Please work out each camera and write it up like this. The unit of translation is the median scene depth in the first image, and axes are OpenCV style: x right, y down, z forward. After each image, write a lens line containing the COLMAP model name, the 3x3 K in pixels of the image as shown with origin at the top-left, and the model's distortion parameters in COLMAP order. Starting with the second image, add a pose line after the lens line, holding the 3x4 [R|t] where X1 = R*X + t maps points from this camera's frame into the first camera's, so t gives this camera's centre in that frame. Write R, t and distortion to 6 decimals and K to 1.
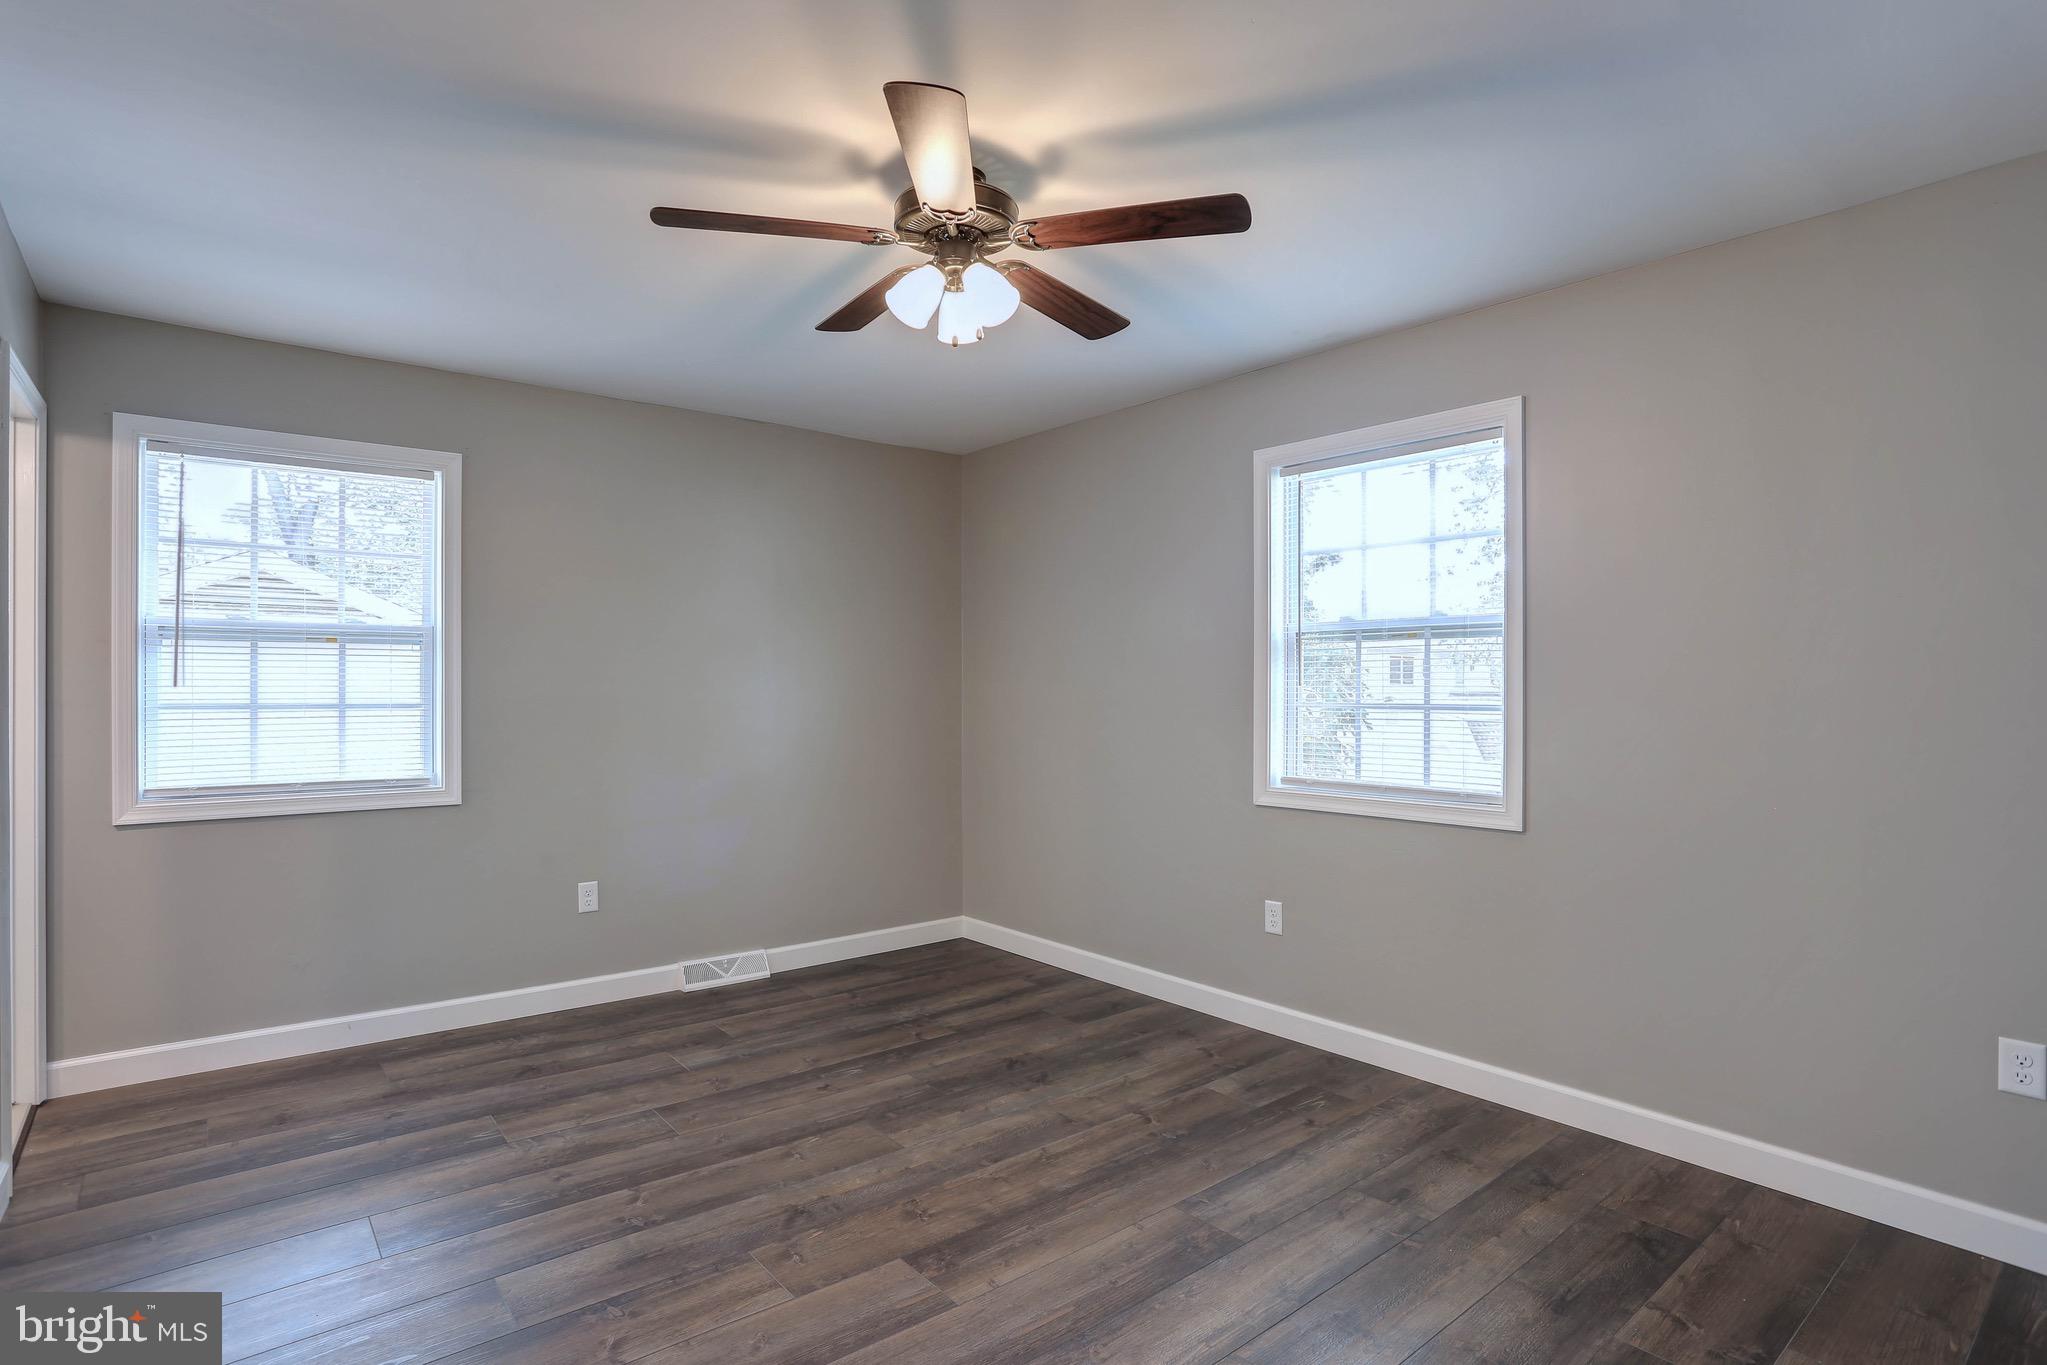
lens RADIAL K [[995.5, 0, 1024.1], [0, 995.5, 686.8], [0, 0, 1]] dist [-0.001952, -0.000115]
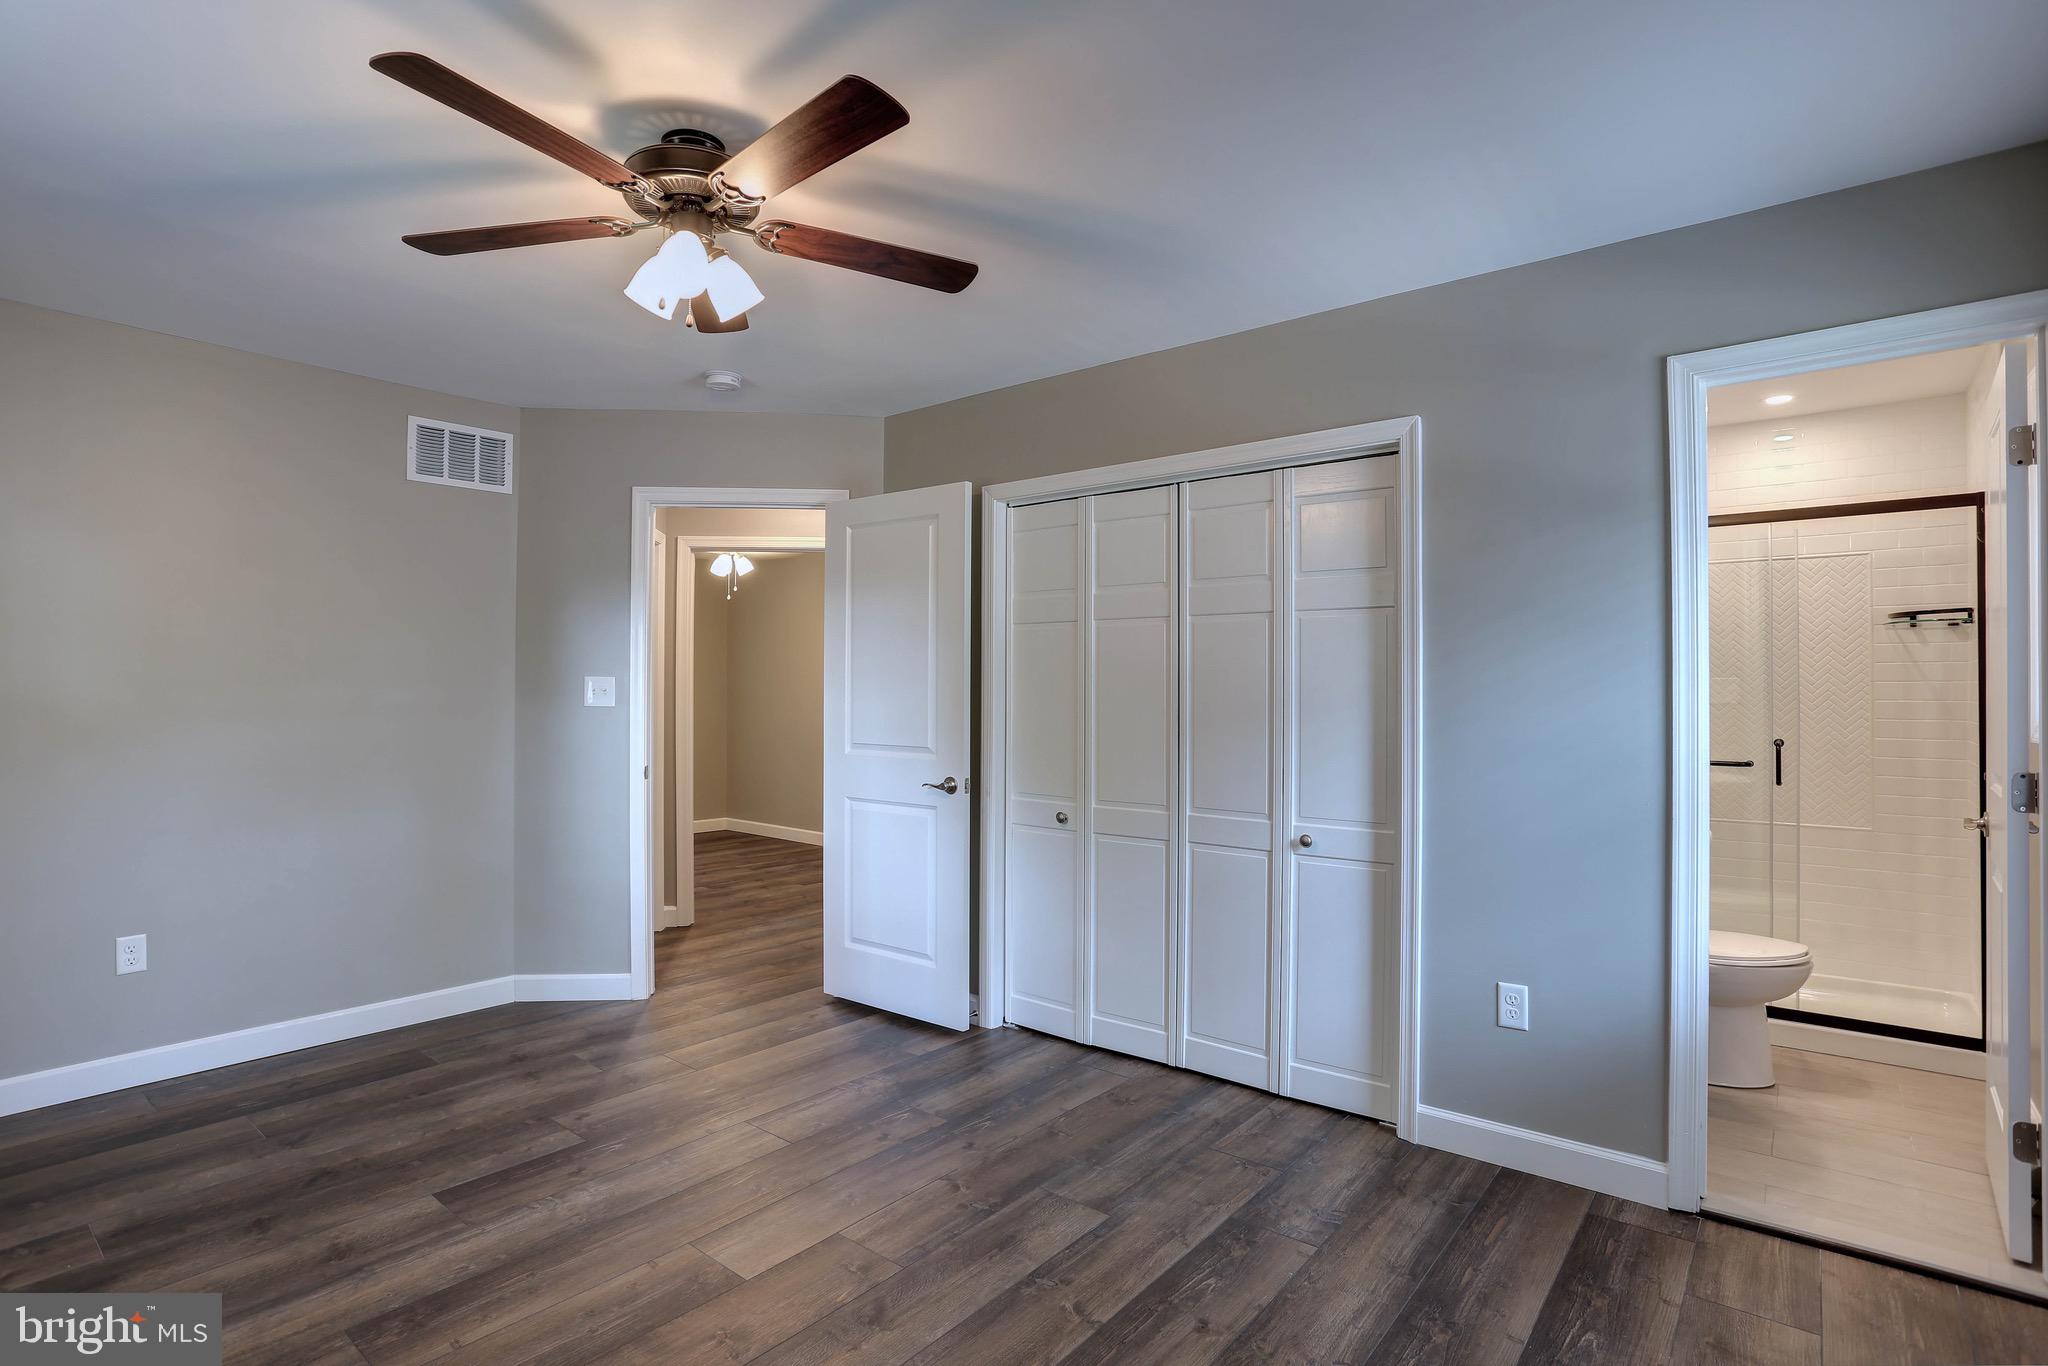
lens RADIAL K [[996.0, 0, 1023.1], [0, 996.0, 686.4], [0, 0, 1]] dist [-0.001952, -0.000115]
pose [[-0.979759, 0.001894, -0.200170, -0.186452], [0.003493, 0.999965, -0.007634, -0.006299], [0.200149, -0.008178, -0.979731, 1.910780]]
